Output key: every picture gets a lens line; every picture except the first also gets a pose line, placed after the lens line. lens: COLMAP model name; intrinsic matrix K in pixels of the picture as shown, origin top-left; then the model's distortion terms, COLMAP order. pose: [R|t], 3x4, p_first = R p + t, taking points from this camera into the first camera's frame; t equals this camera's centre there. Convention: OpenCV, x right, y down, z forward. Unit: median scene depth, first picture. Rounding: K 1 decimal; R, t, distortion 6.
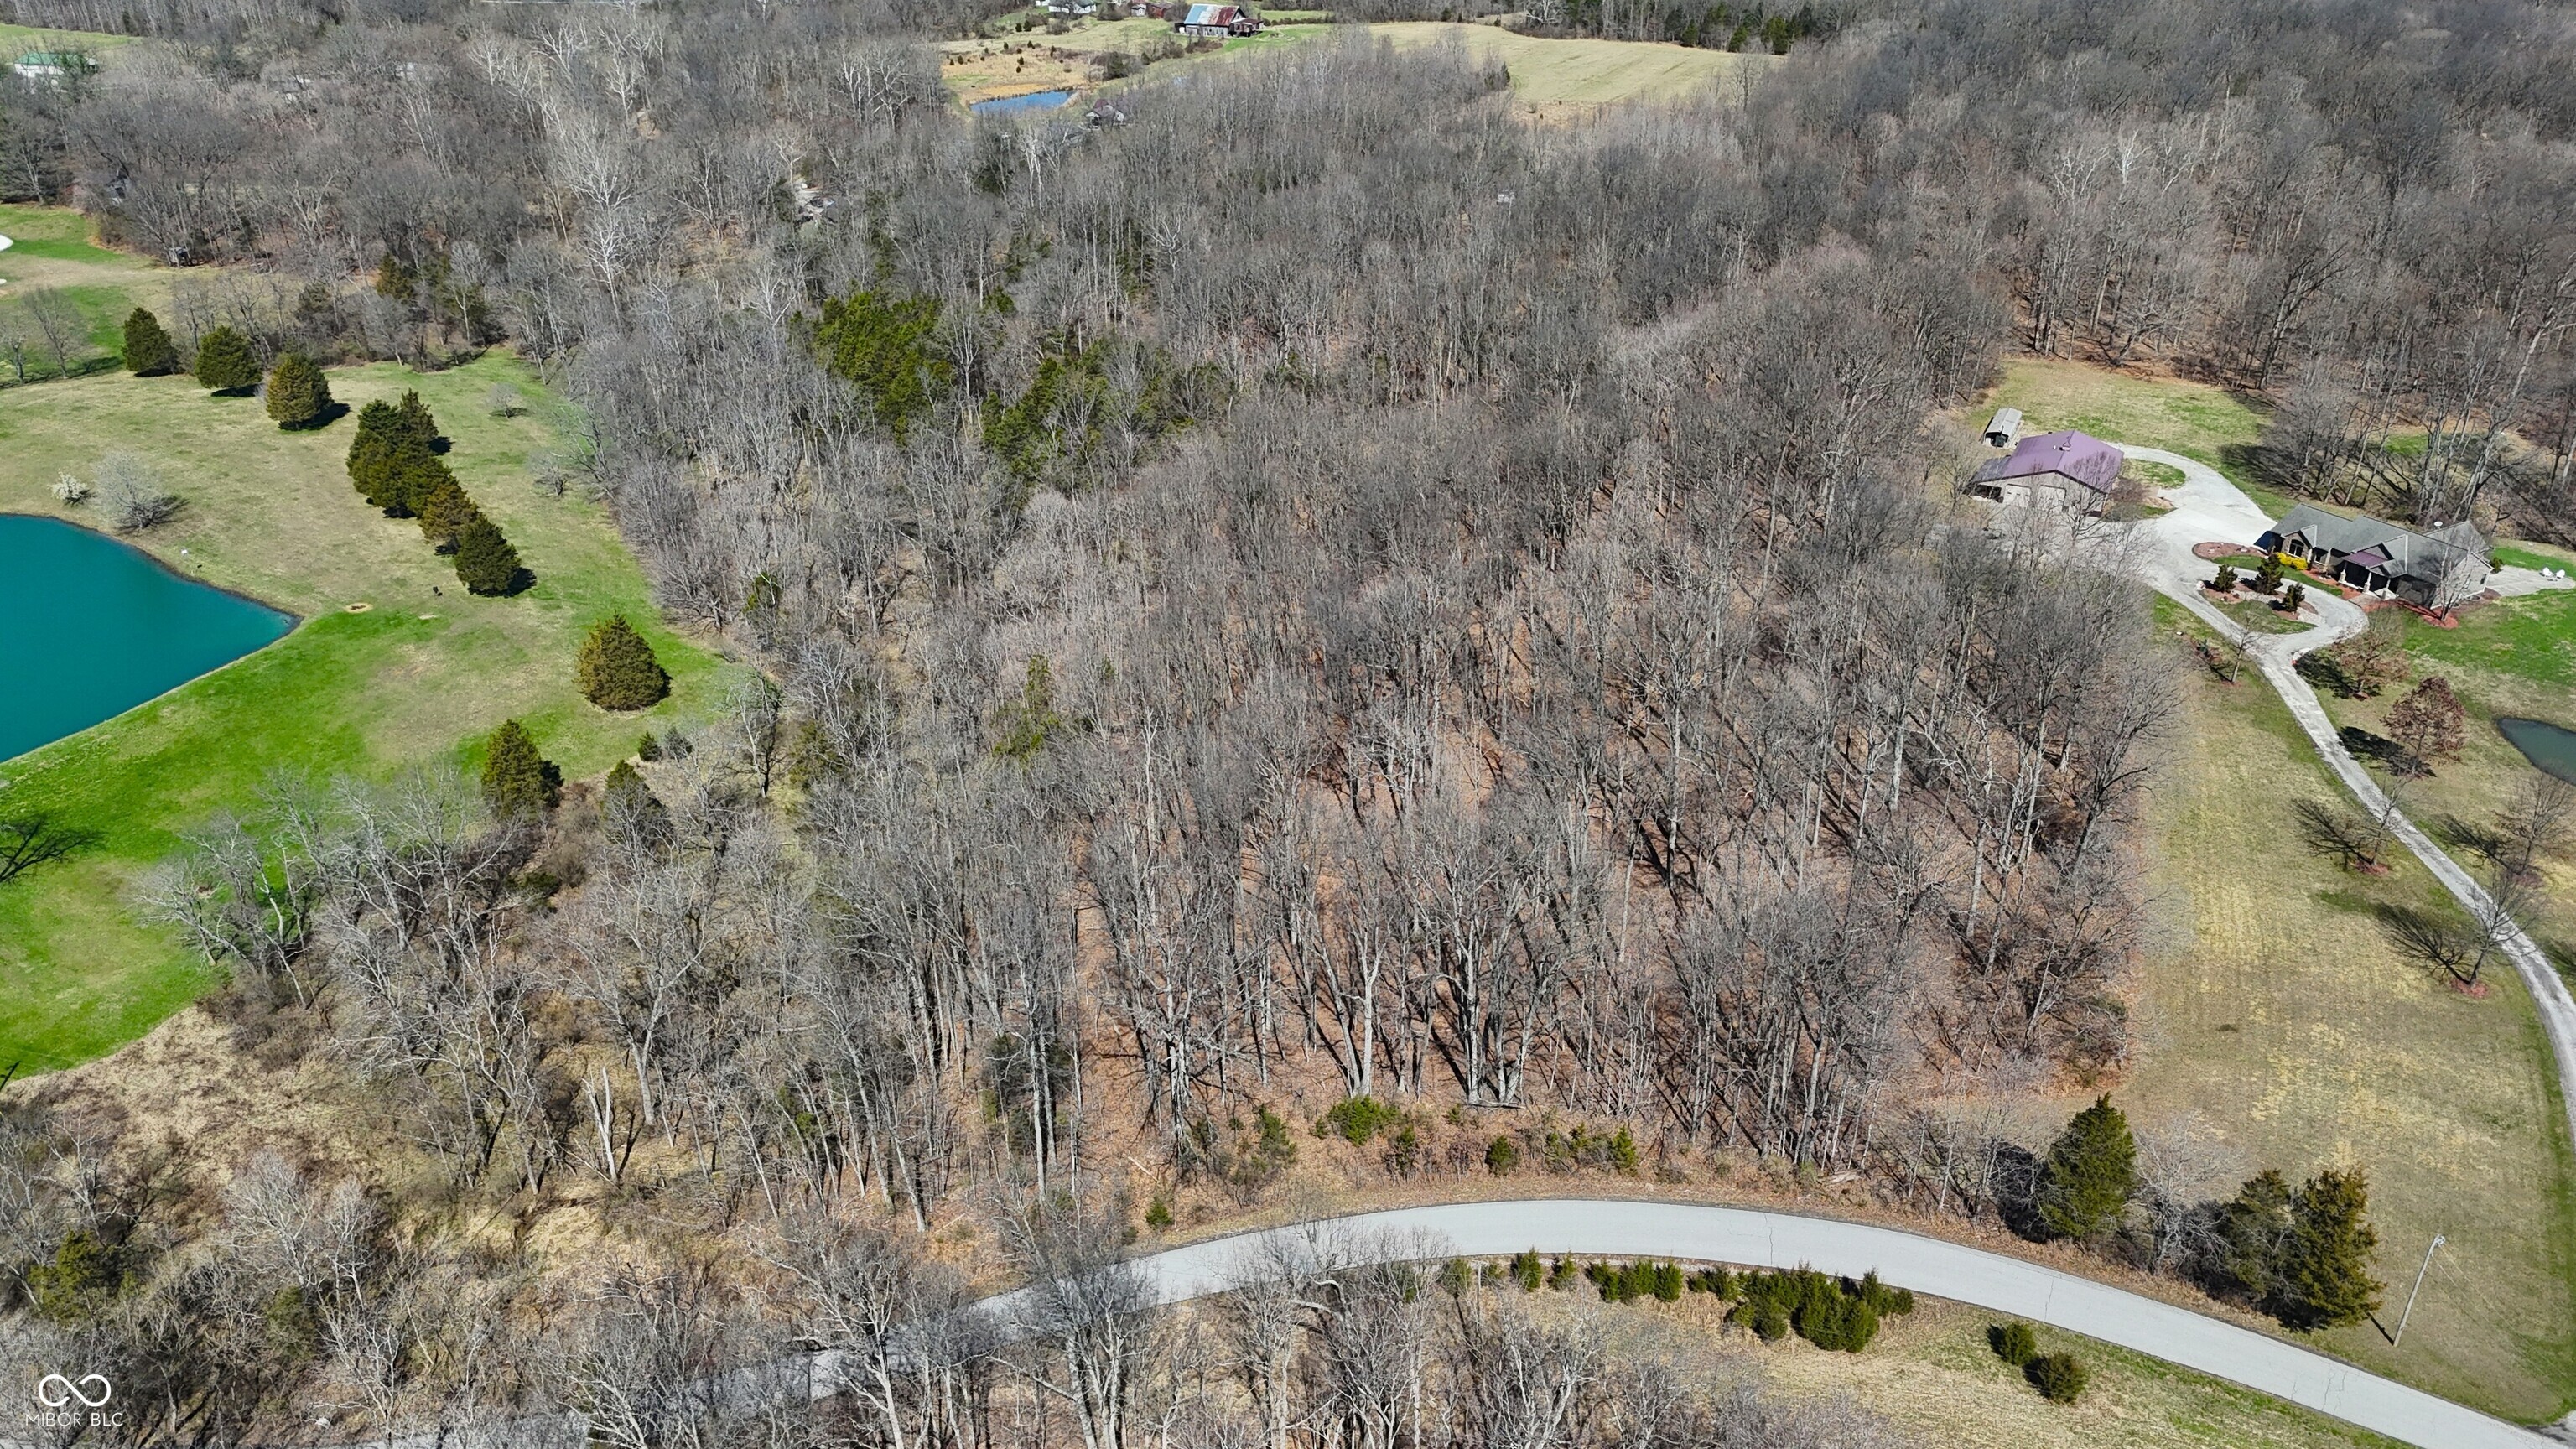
lens RADIAL K [[1887.5, 0, 1283.2], [0, 1887.5, 714.9], [0, 0, 1]] dist [0.083844, -0.069812]
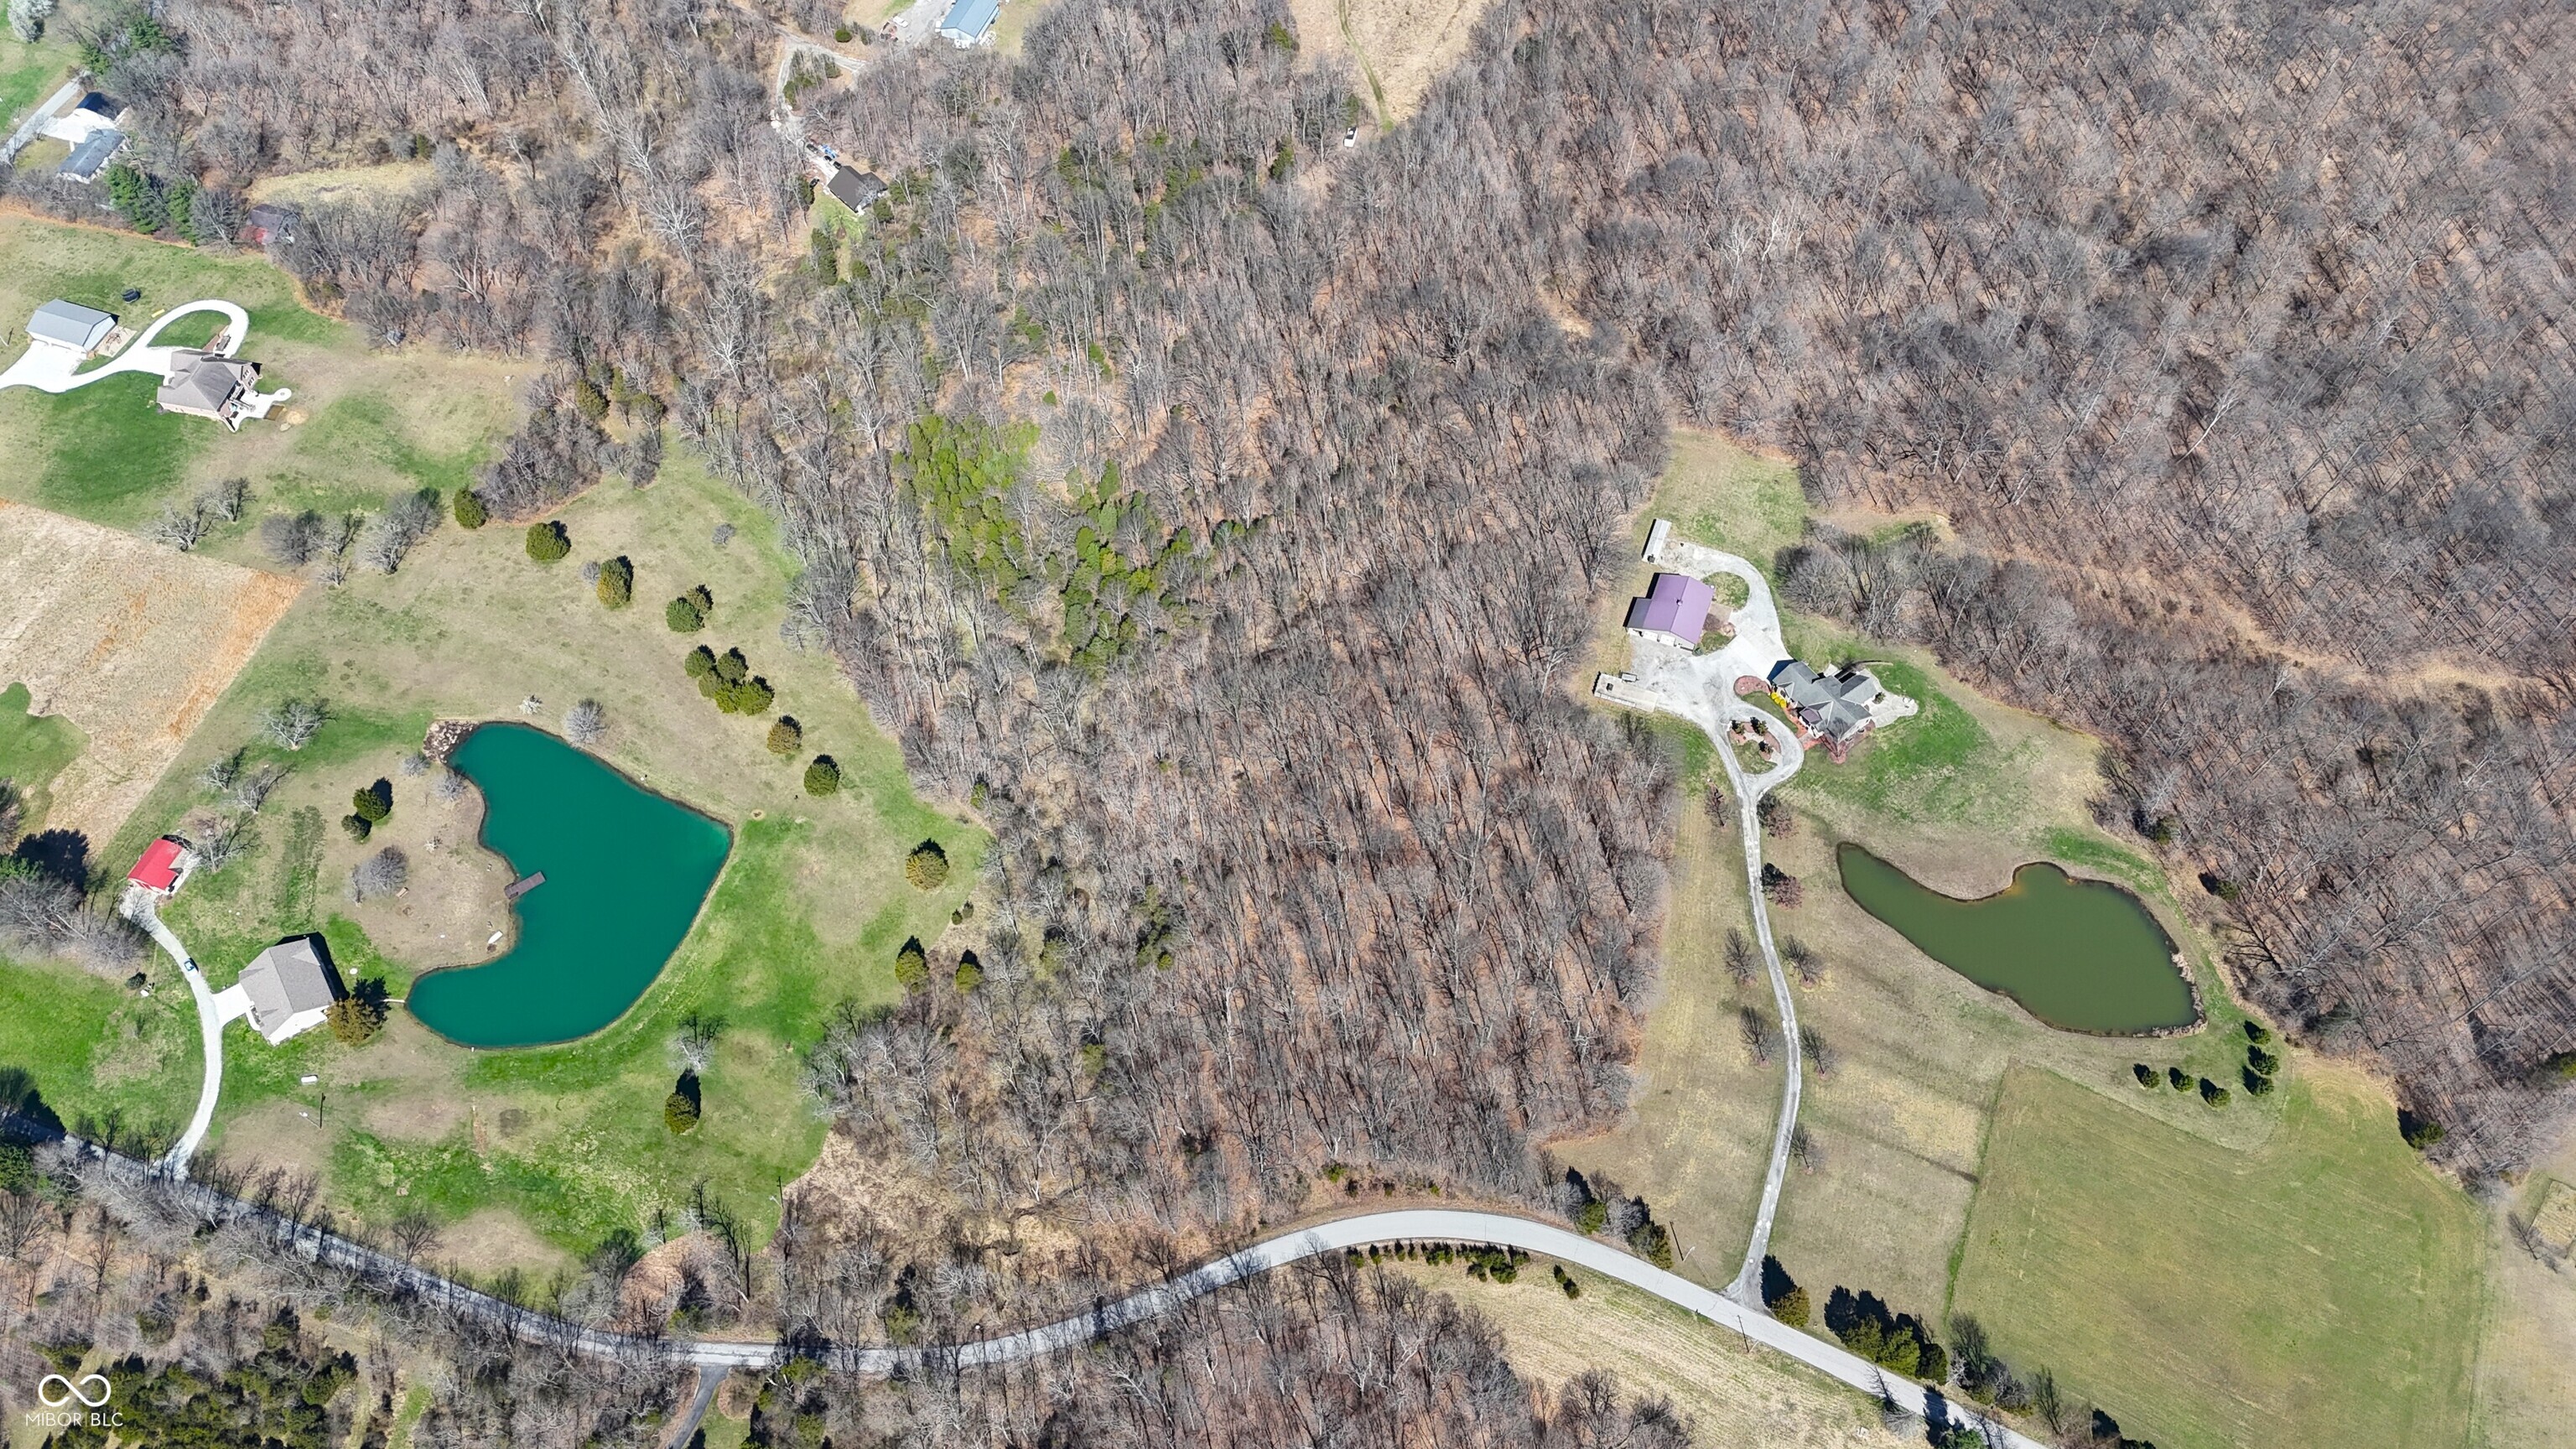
lens RADIAL K [[1887.5, 0, 1283.2], [0, 1887.5, 714.9], [0, 0, 1]] dist [0.083844, -0.069812]
pose [[0.993902, -0.094668, 0.056546, -0.107082], [0.053933, 0.864612, 0.499537, -1.491671], [-0.096181, -0.493440, 0.864445, -0.849142]]
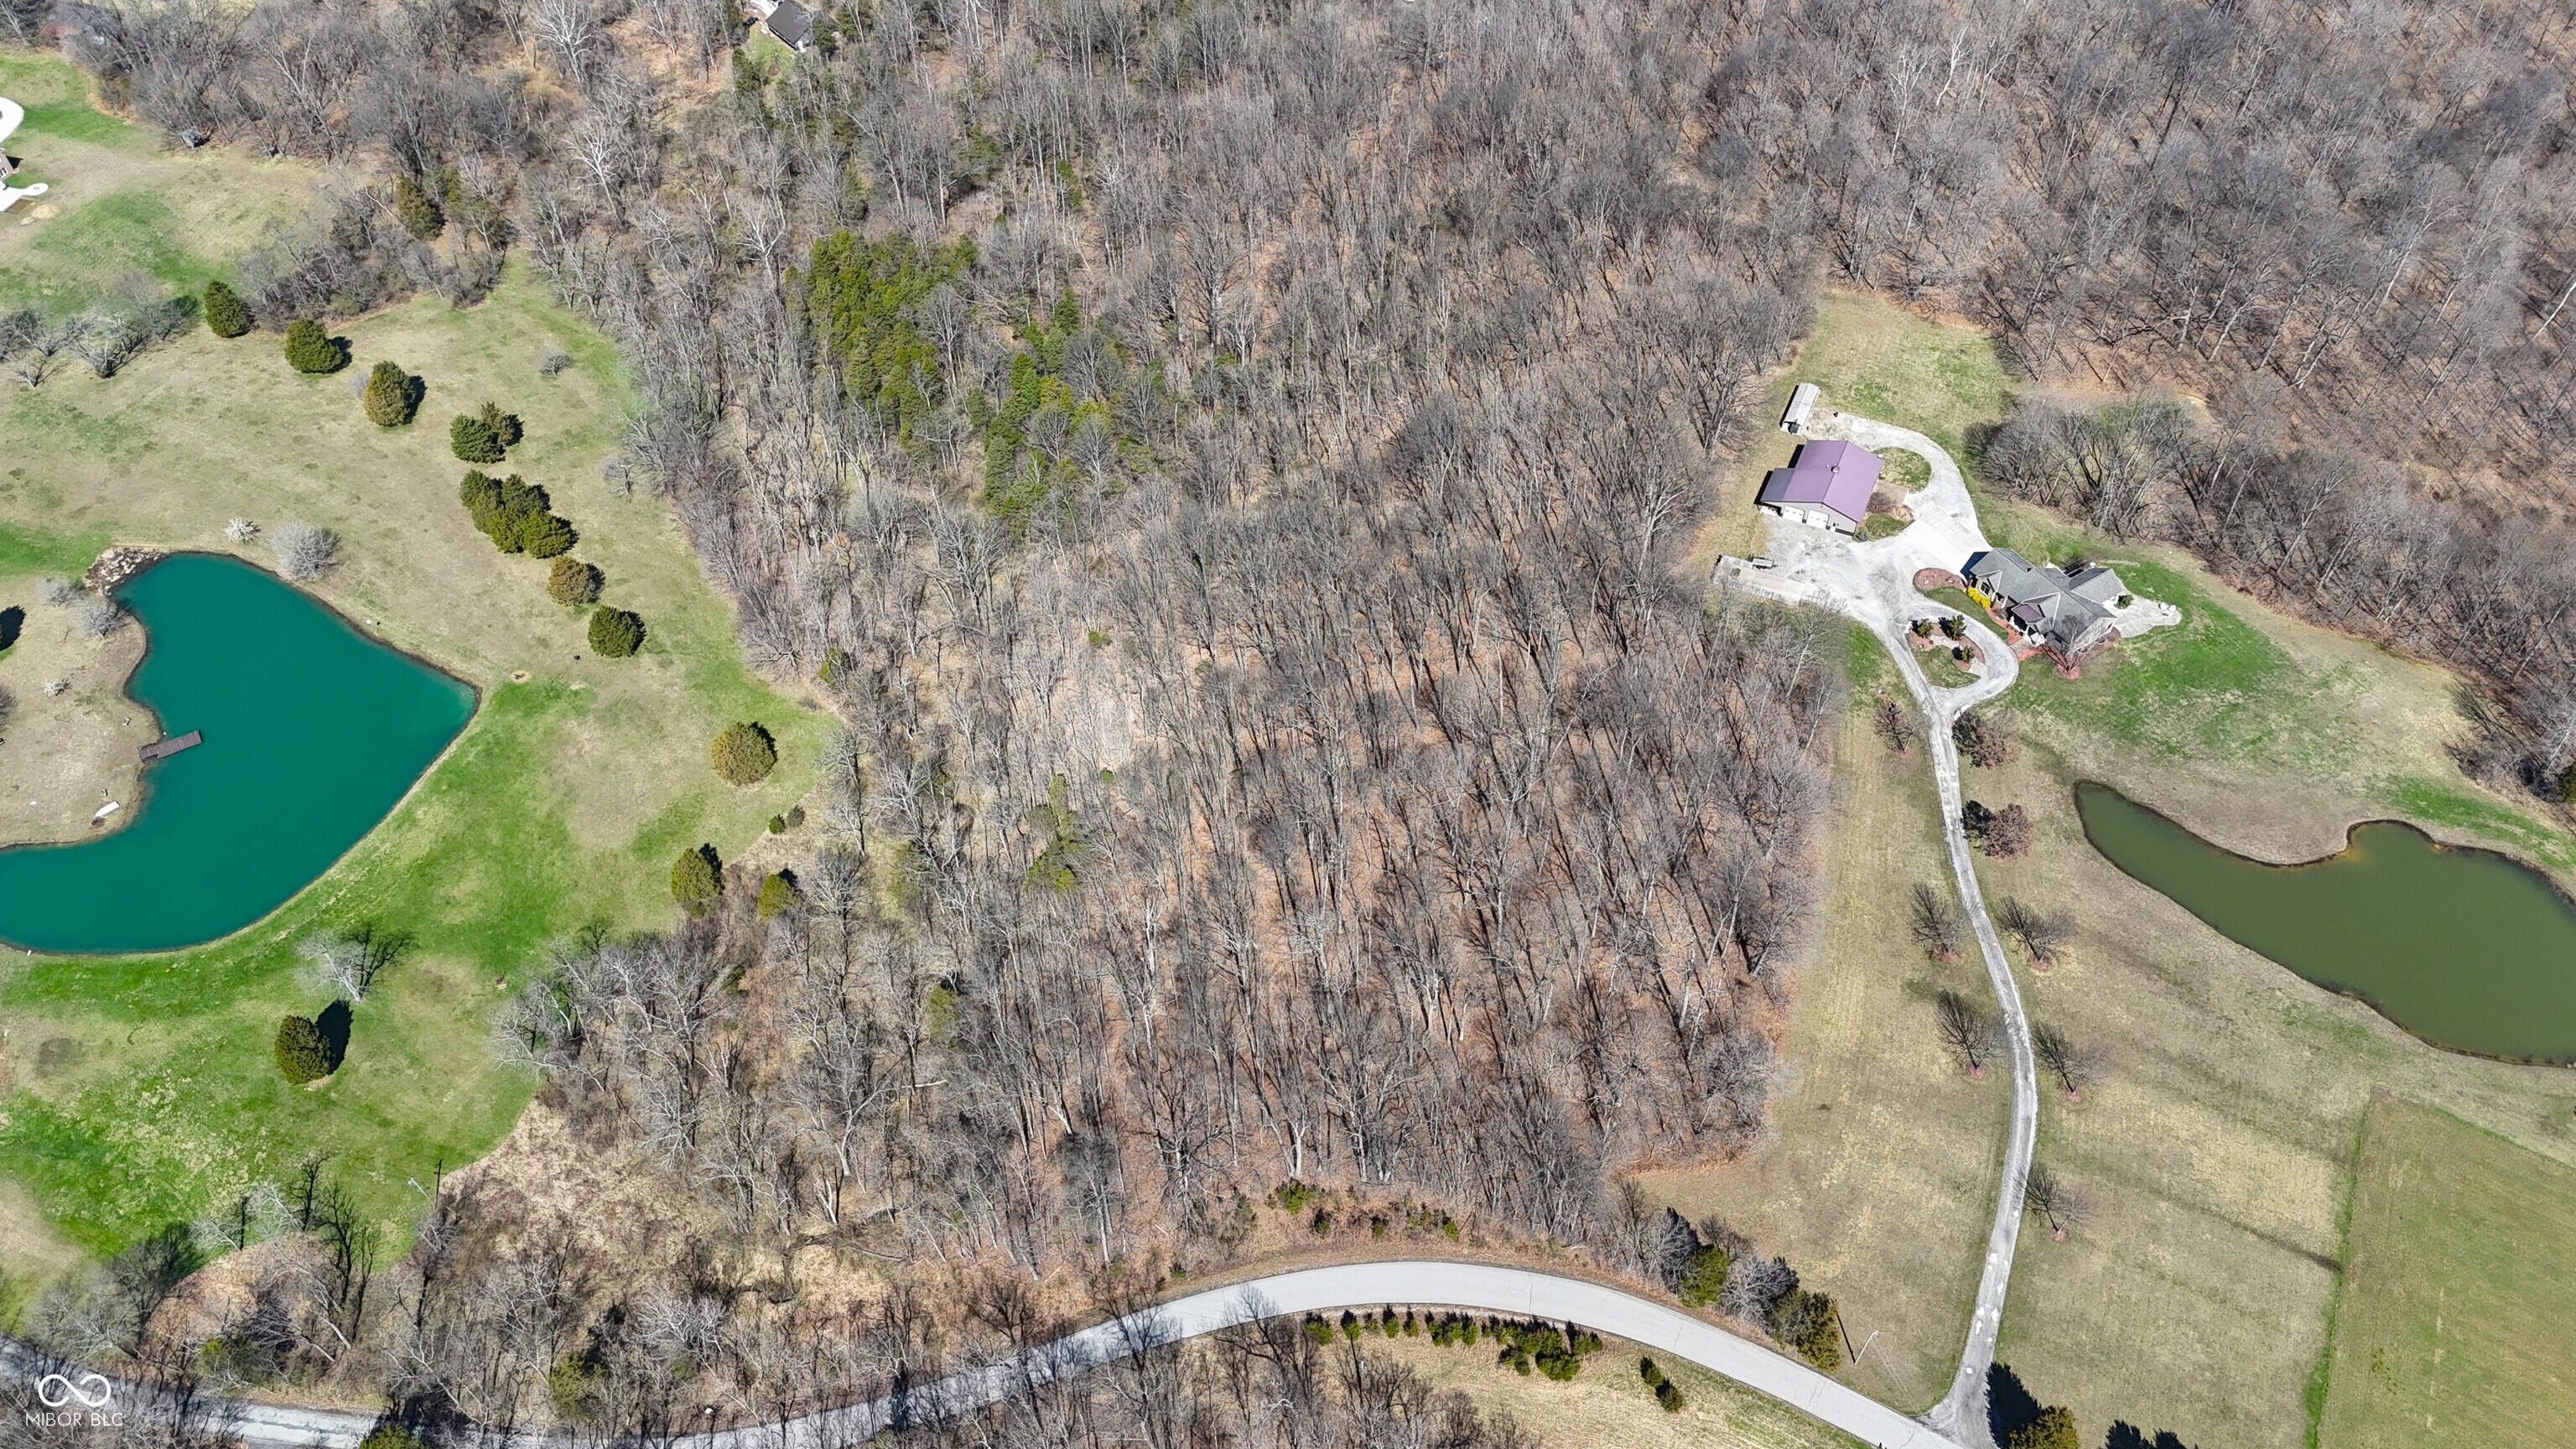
lens RADIAL K [[1887.5, 0, 1283.2], [0, 1887.5, 714.9], [0, 0, 1]] dist [0.083844, -0.069812]
pose [[0.998921, -0.035893, 0.029455, -0.003100], [0.023053, 0.934051, 0.356396, -0.702852], [-0.040304, -0.355332, 0.933871, -0.358461]]
